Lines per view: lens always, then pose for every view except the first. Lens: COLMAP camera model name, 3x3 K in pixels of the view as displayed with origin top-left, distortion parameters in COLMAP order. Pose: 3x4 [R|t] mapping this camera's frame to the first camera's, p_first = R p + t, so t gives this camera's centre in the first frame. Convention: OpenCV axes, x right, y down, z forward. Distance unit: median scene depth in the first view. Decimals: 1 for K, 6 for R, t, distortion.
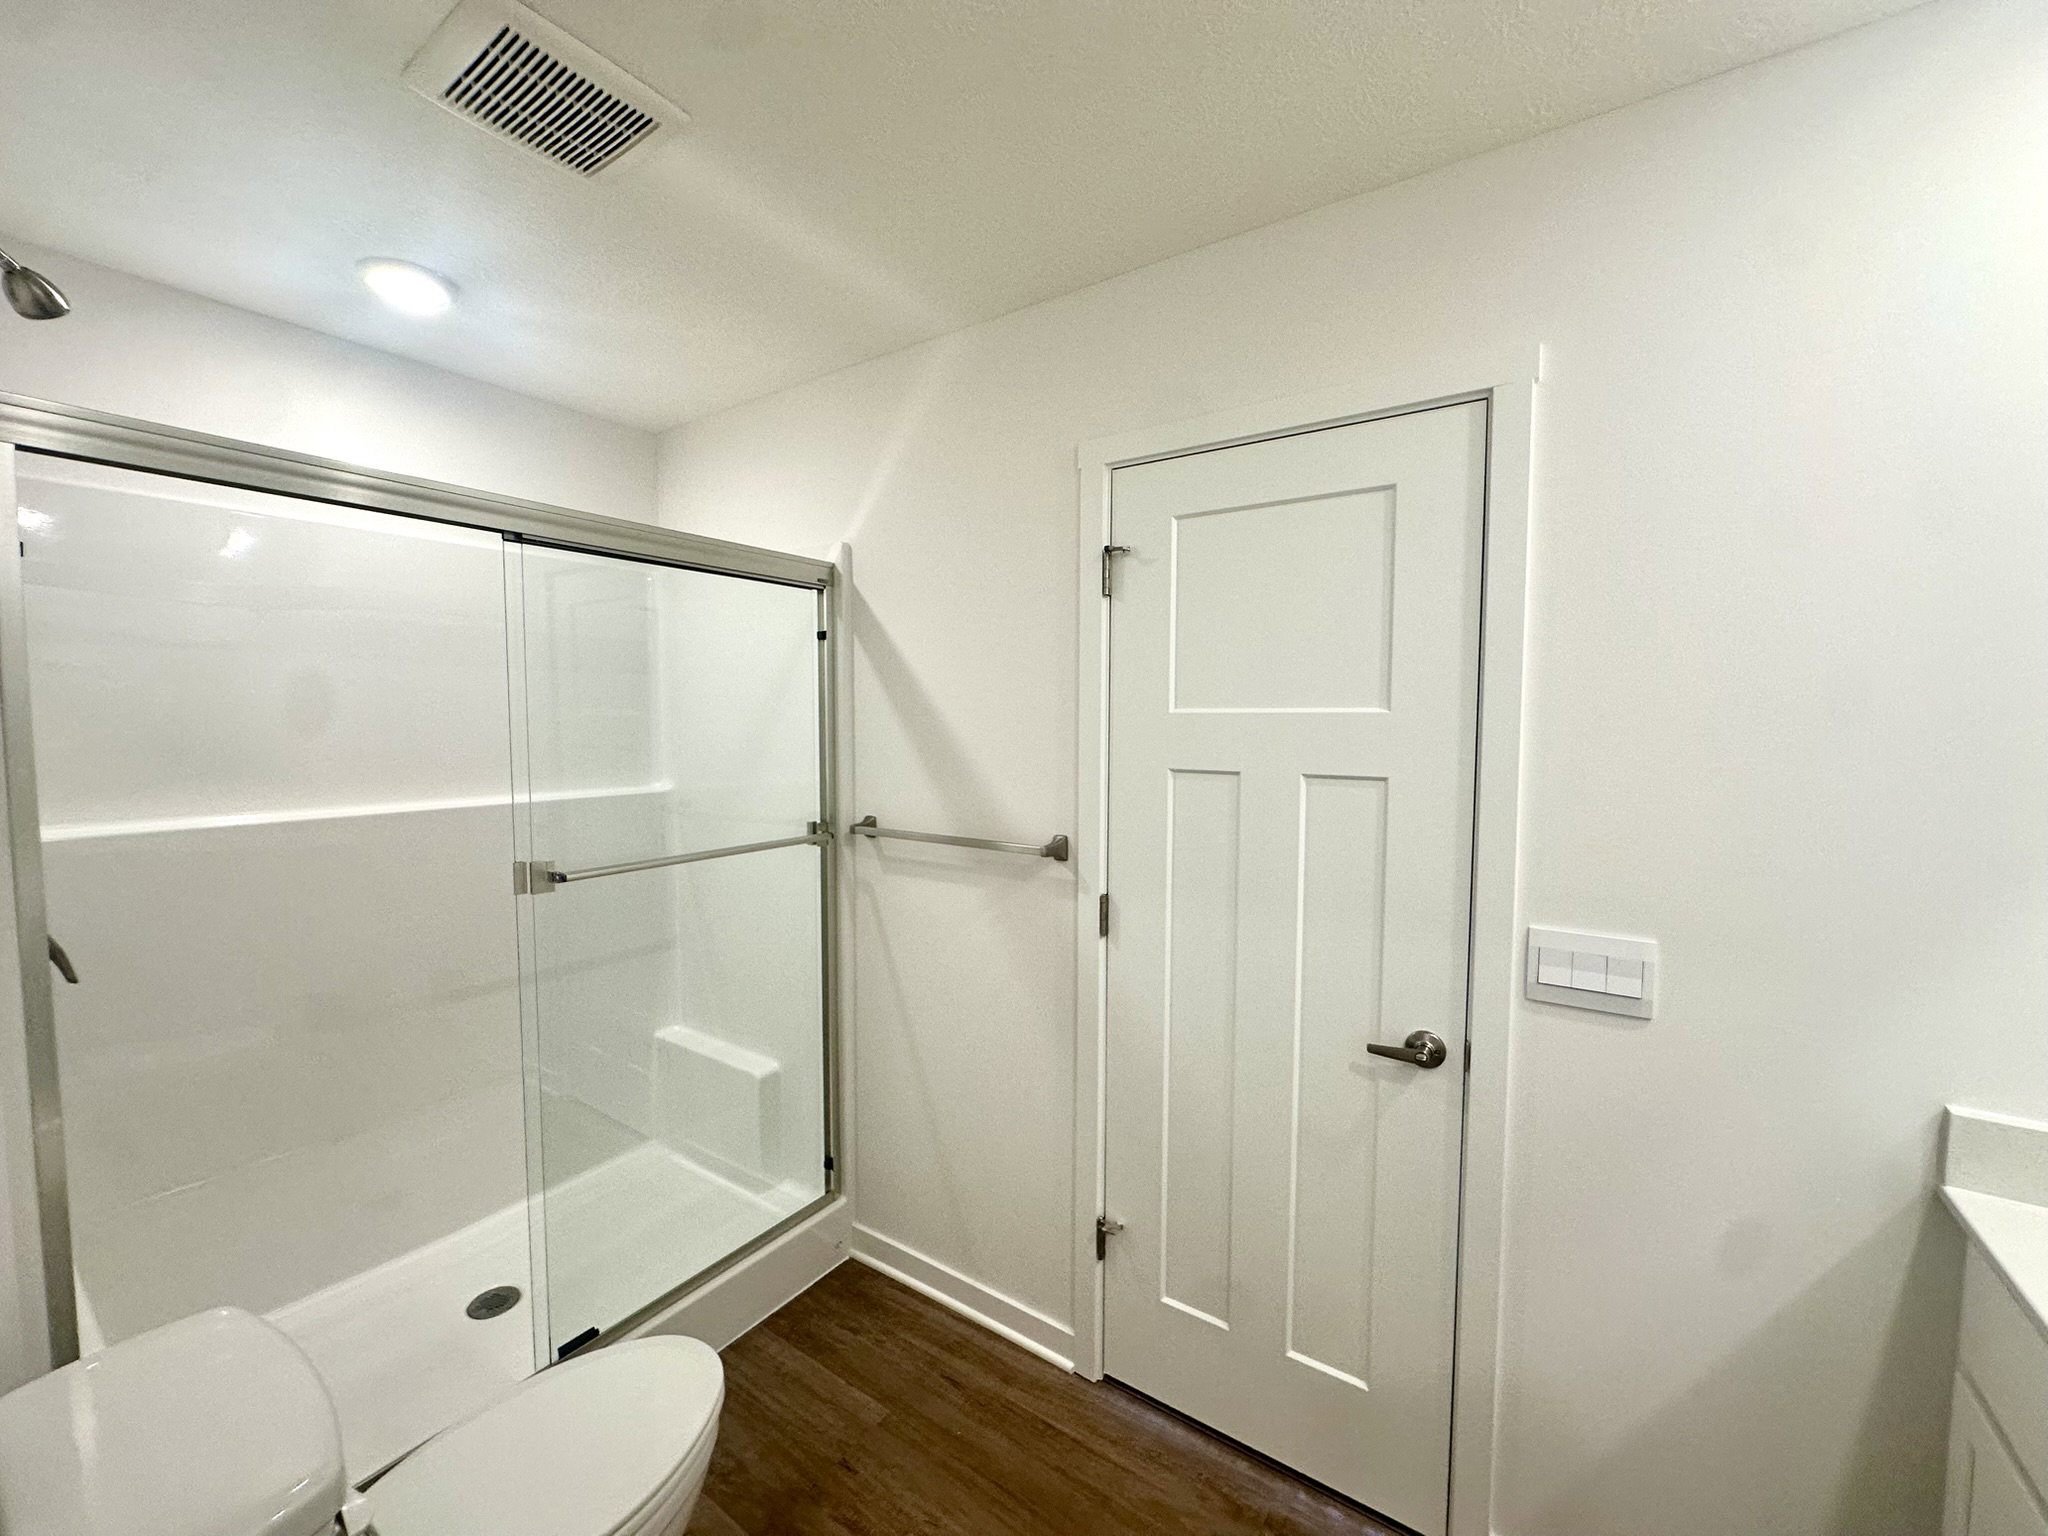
lens RADIAL K [[823.4, 0, 1035.3], [0, 823.4, 774.6], [0, 0, 1]] dist [-0.003909, -0.000041]
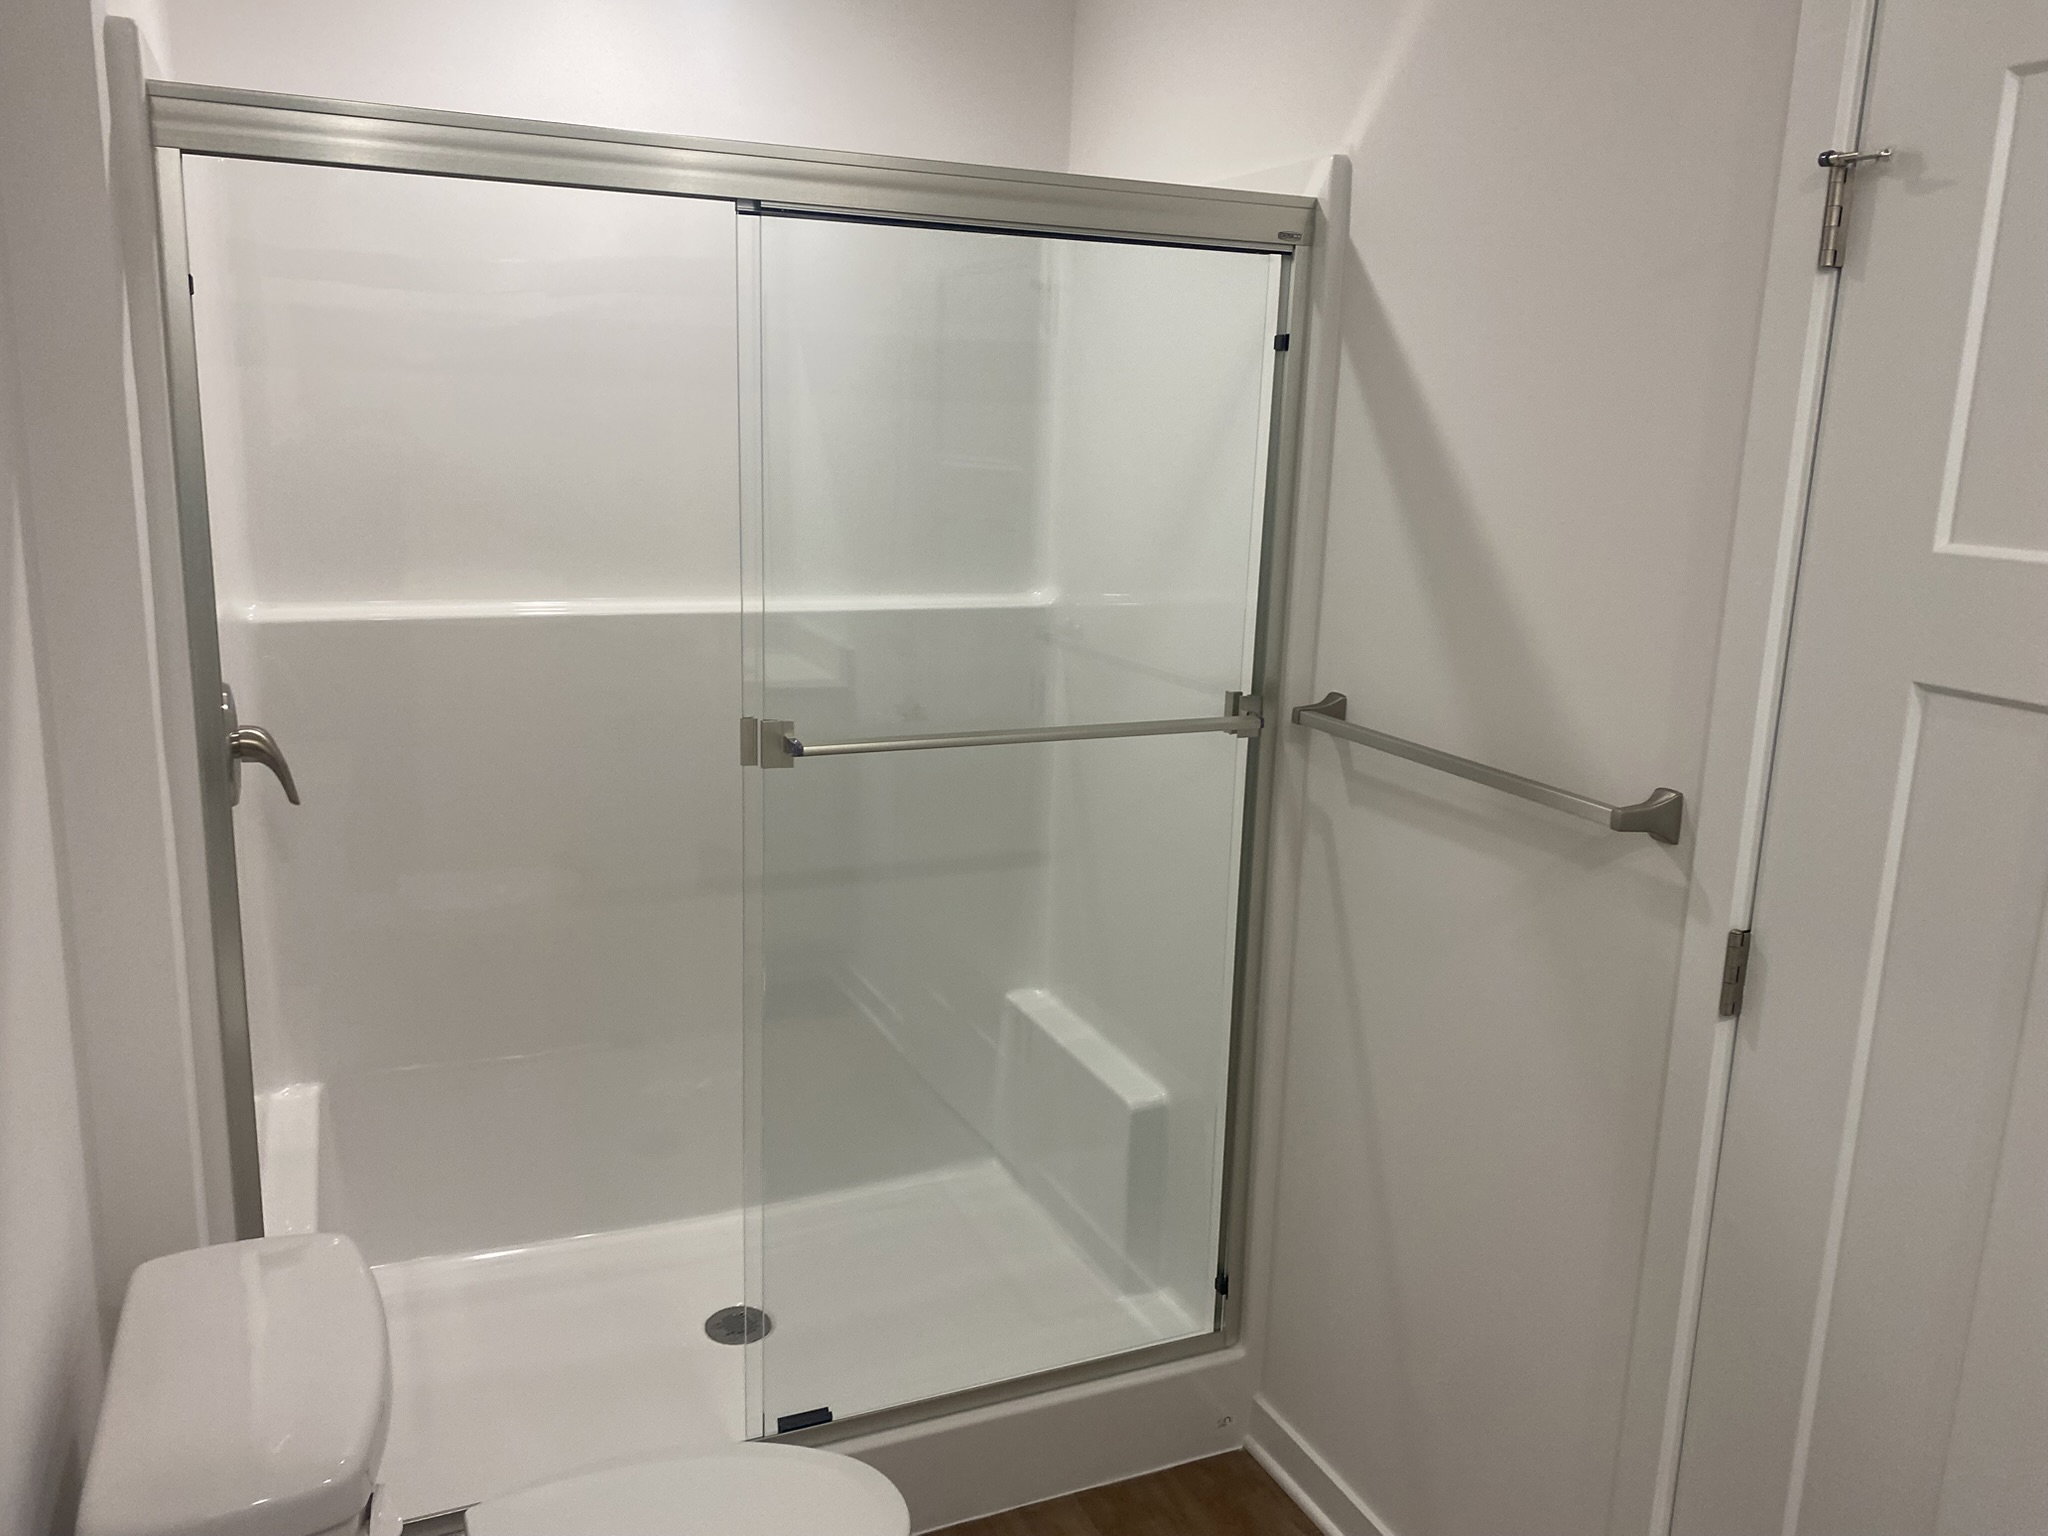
lens RADIAL K [[1558.7, 0, 1019.3], [0, 1558.7, 757.4], [0, 0, 1]] dist [0.039647, -0.045306]
pose [[0.844186, 0.135327, -0.518687, 0.154536], [-0.064530, 0.986228, 0.152284, -0.049067], [0.532152, -0.095086, 0.841293, 0.041568]]
